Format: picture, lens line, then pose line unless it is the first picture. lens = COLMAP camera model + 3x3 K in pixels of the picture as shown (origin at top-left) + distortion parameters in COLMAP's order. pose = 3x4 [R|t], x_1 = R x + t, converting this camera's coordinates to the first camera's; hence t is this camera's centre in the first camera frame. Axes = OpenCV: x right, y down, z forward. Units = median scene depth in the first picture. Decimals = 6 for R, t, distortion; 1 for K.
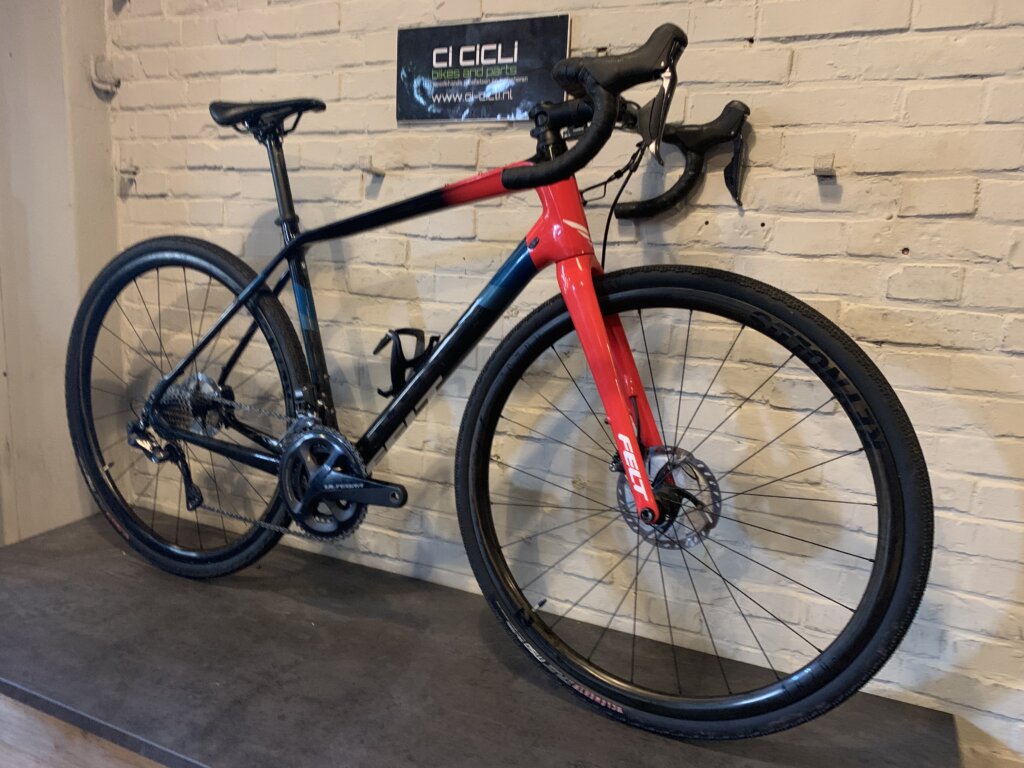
lens RADIAL K [[781.6, 0, 499.8], [0, 781.6, 383.1], [0, 0, 1]] dist [0.022793, -0.016063]
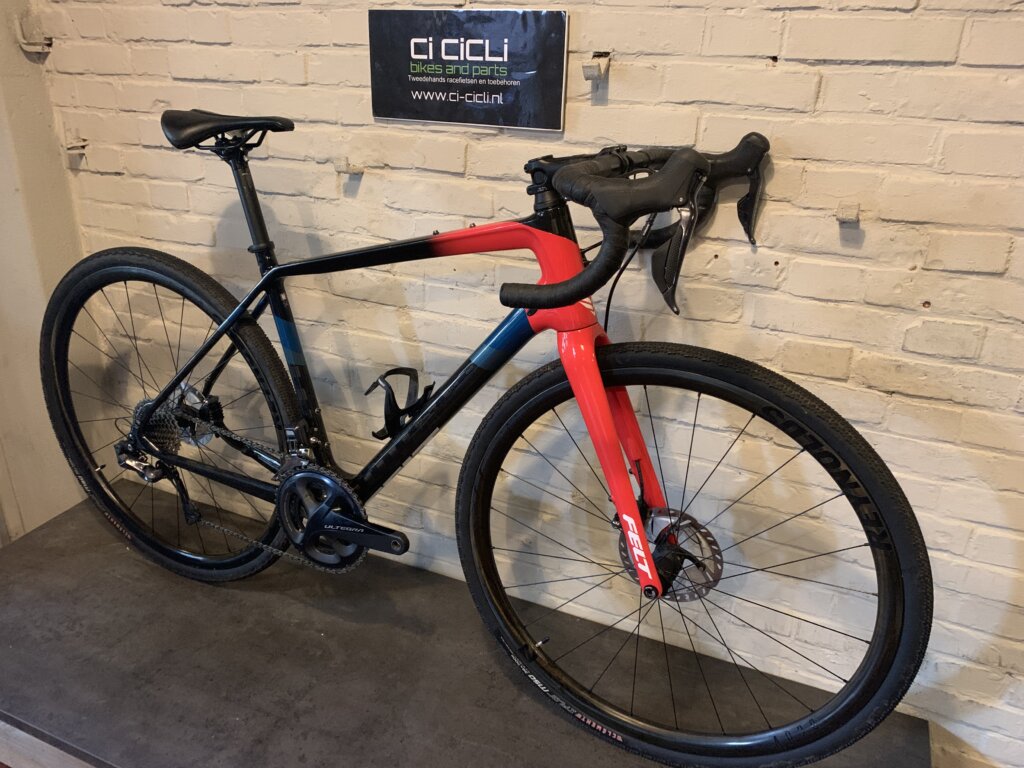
lens RADIAL K [[781.6, 0, 502.7], [0, 781.6, 383.9], [0, 0, 1]] dist [0.022793, -0.016063]
pose [[0.999403, -0.029351, 0.018241, -0.009903], [0.024545, 0.974474, 0.223153, -0.251045], [-0.024325, -0.222572, 0.974613, 0.061023]]
